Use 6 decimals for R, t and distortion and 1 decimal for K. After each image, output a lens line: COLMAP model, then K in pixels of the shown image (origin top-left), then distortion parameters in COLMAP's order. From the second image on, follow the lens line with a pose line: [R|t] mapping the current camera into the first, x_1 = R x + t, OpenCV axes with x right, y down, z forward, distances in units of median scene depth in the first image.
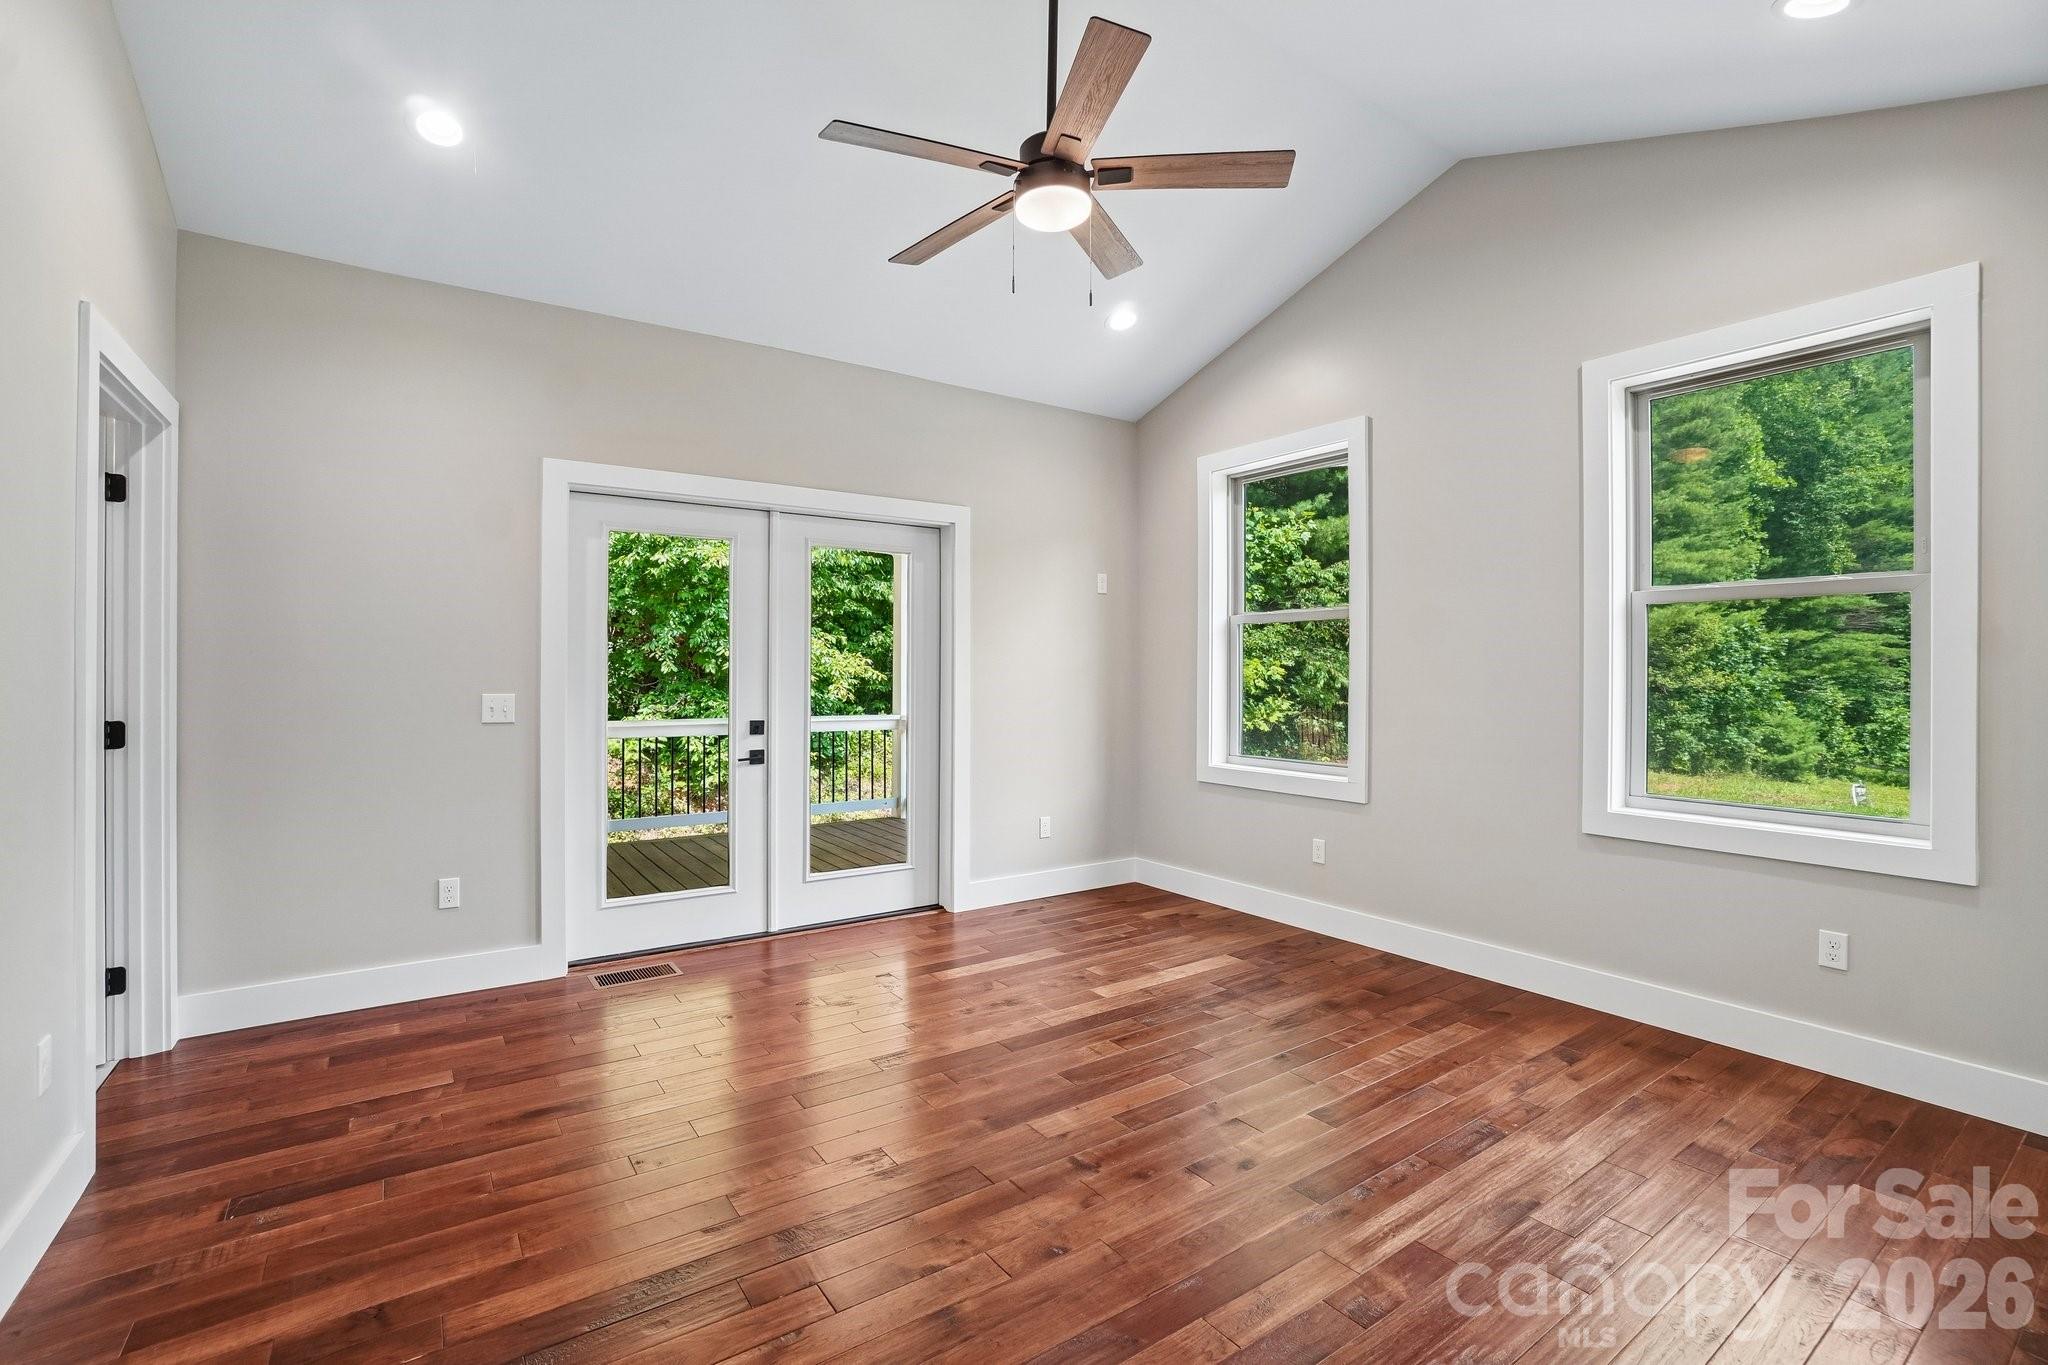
lens RADIAL K [[903.5, 0, 1011.3], [0, 903.5, 679.0], [0, 0, 1]] dist [-0.057741, 0.019339]
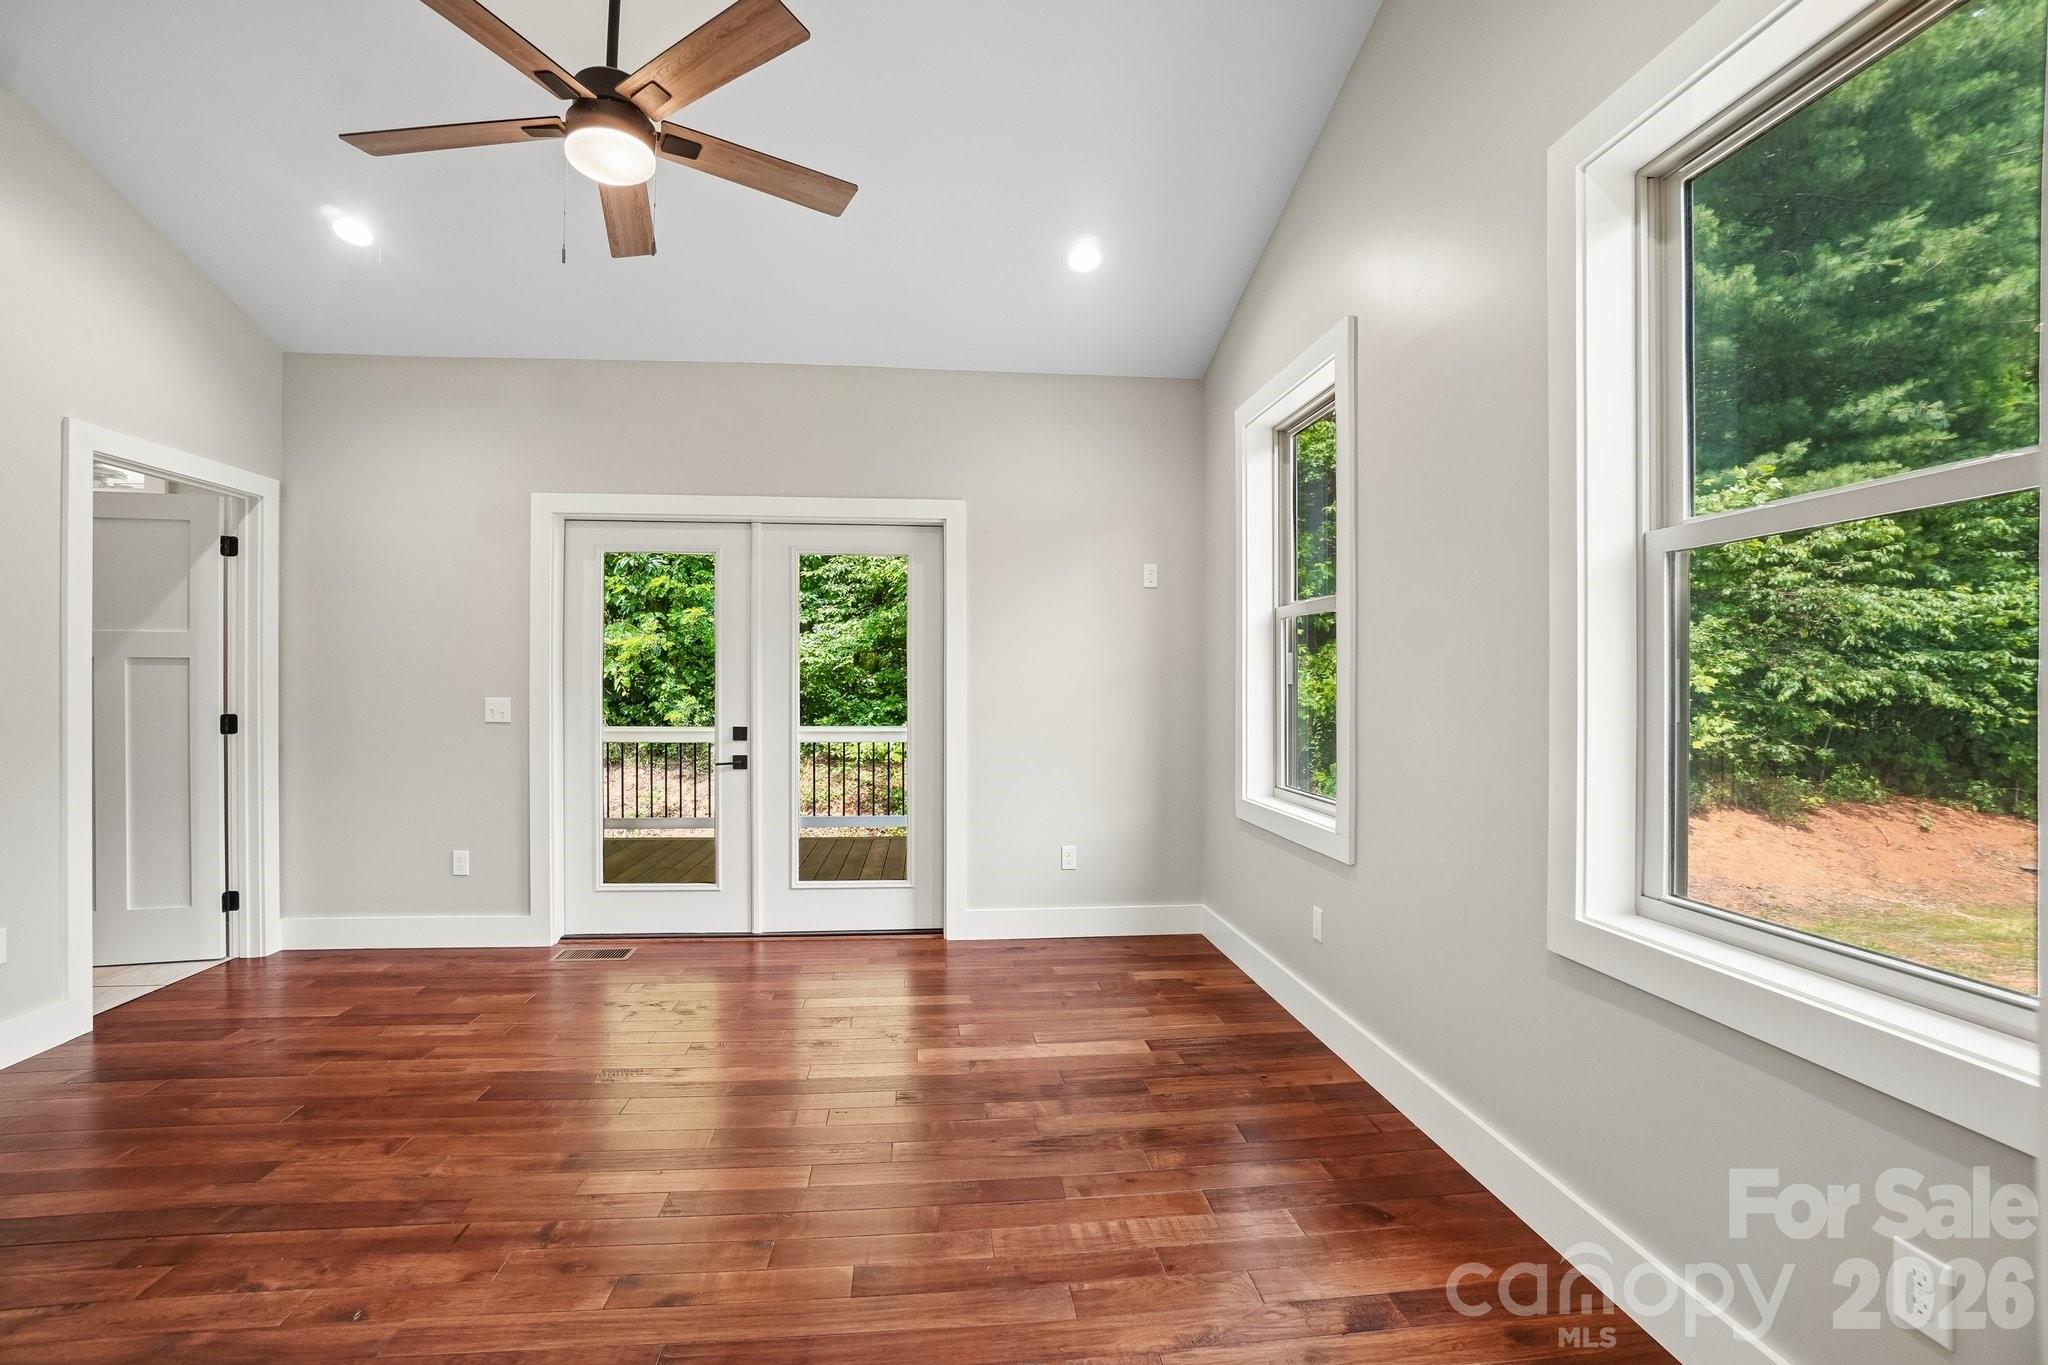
lens RADIAL K [[903.5, 0, 1011.3], [0, 903.5, 679.0], [0, 0, 1]] dist [-0.057741, 0.019339]
pose [[0.878857, -0.000545, -0.477085, 0.485364], [-0.004863, 0.999937, -0.010101, 0.000490], [0.477060, 0.011197, 0.878799, 0.242626]]
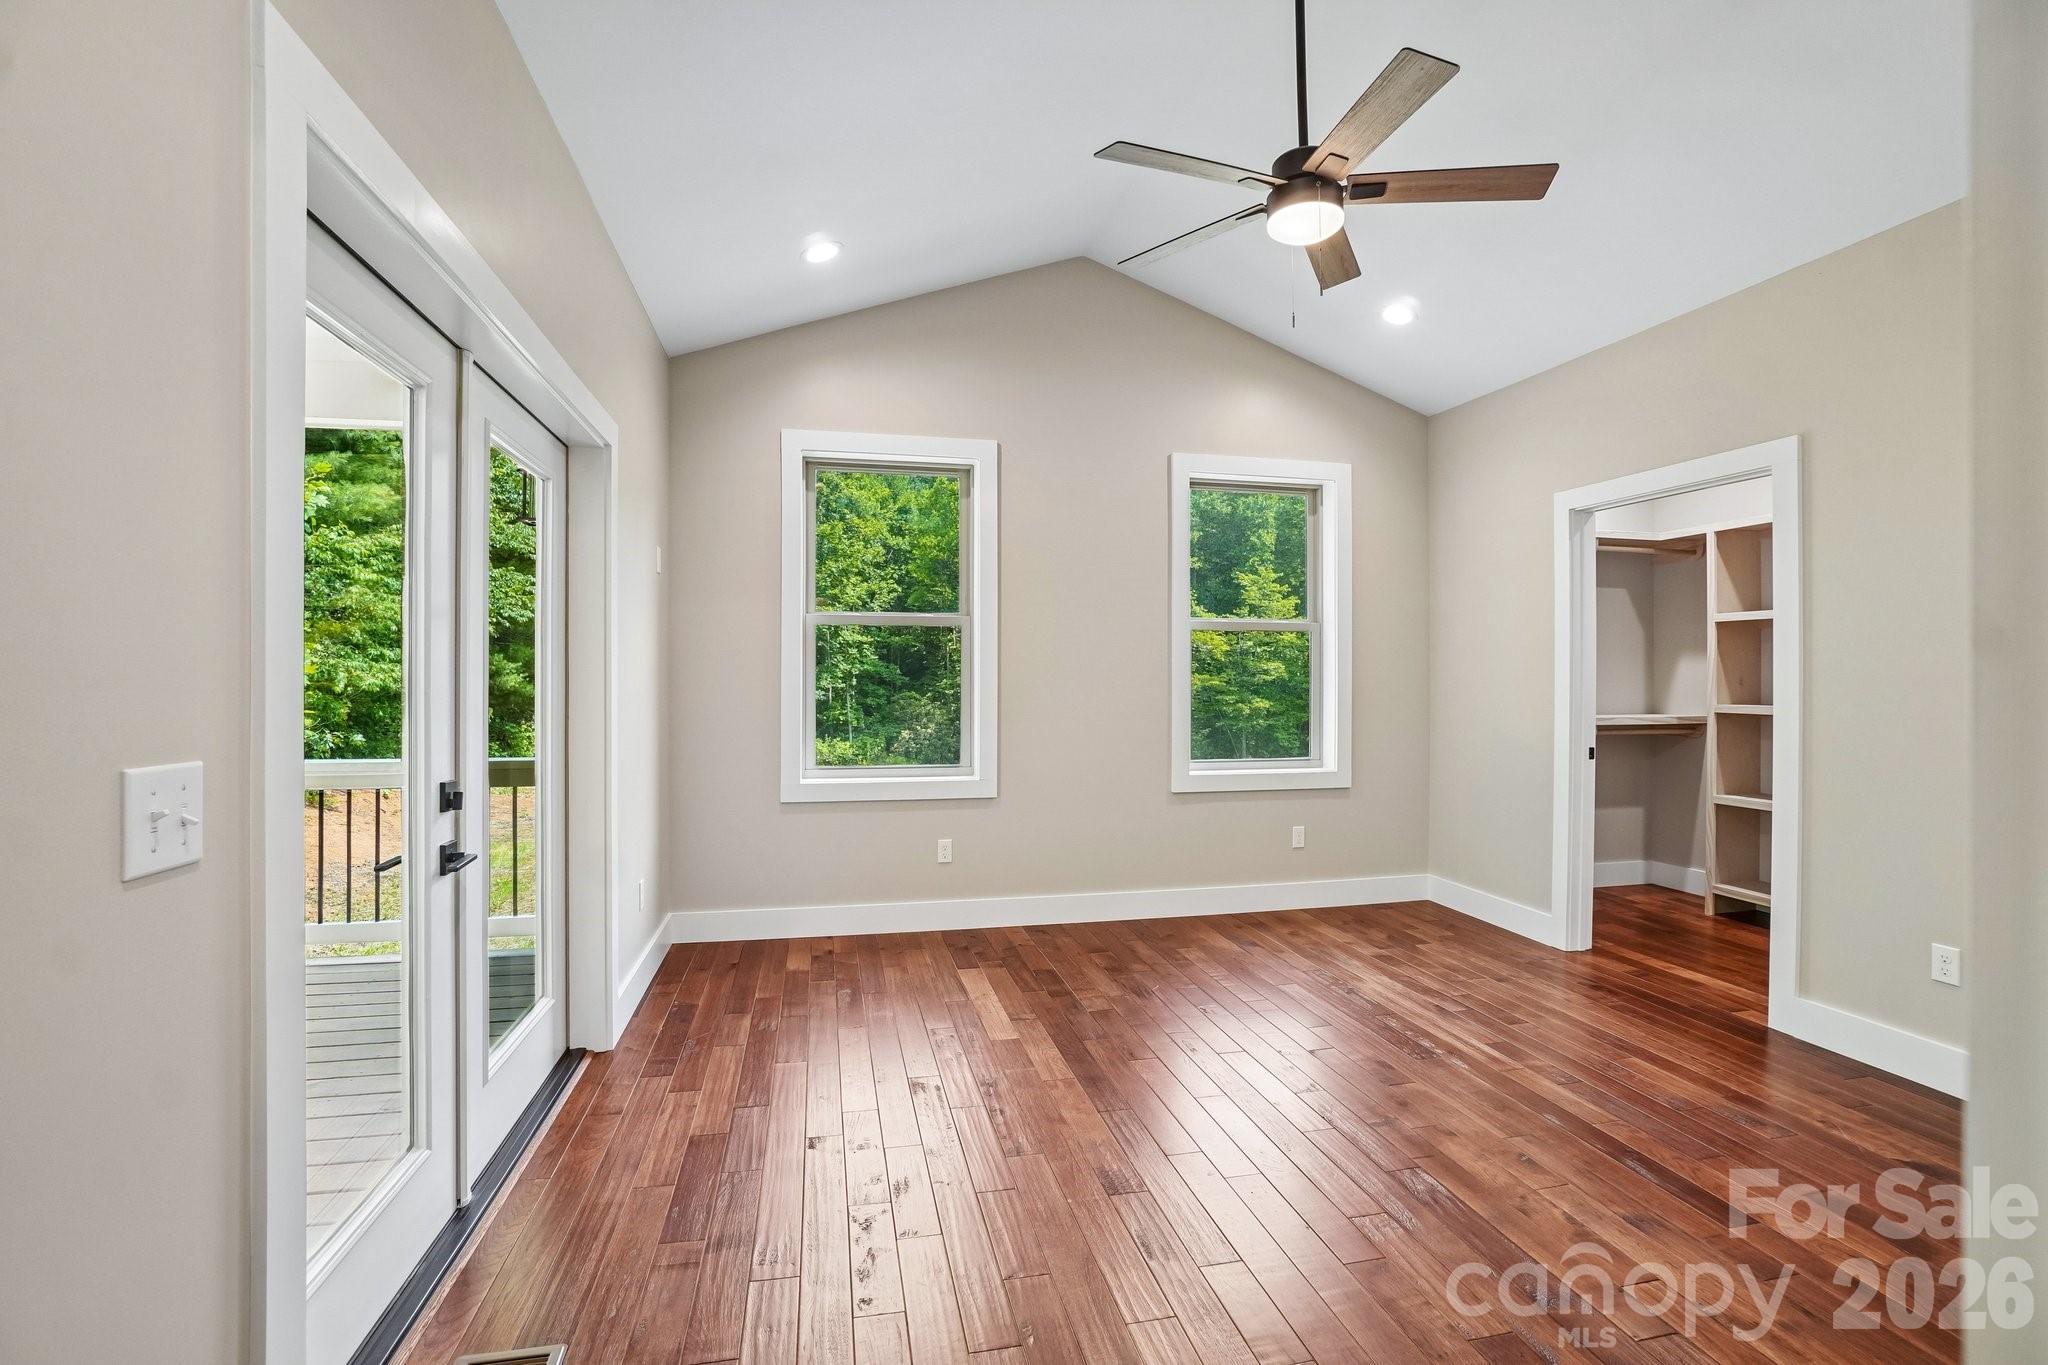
lens RADIAL K [[913.3, 0, 1021.3], [0, 913.3, 675.7], [0, 0, 1]] dist [-0.059263, 0.023203]
pose [[0.378853, -0.002525, 0.925453, -0.610350], [0.005973, 0.999982, 0.000283, -0.009495], [-0.925438, 0.005421, 0.378861, 0.535810]]
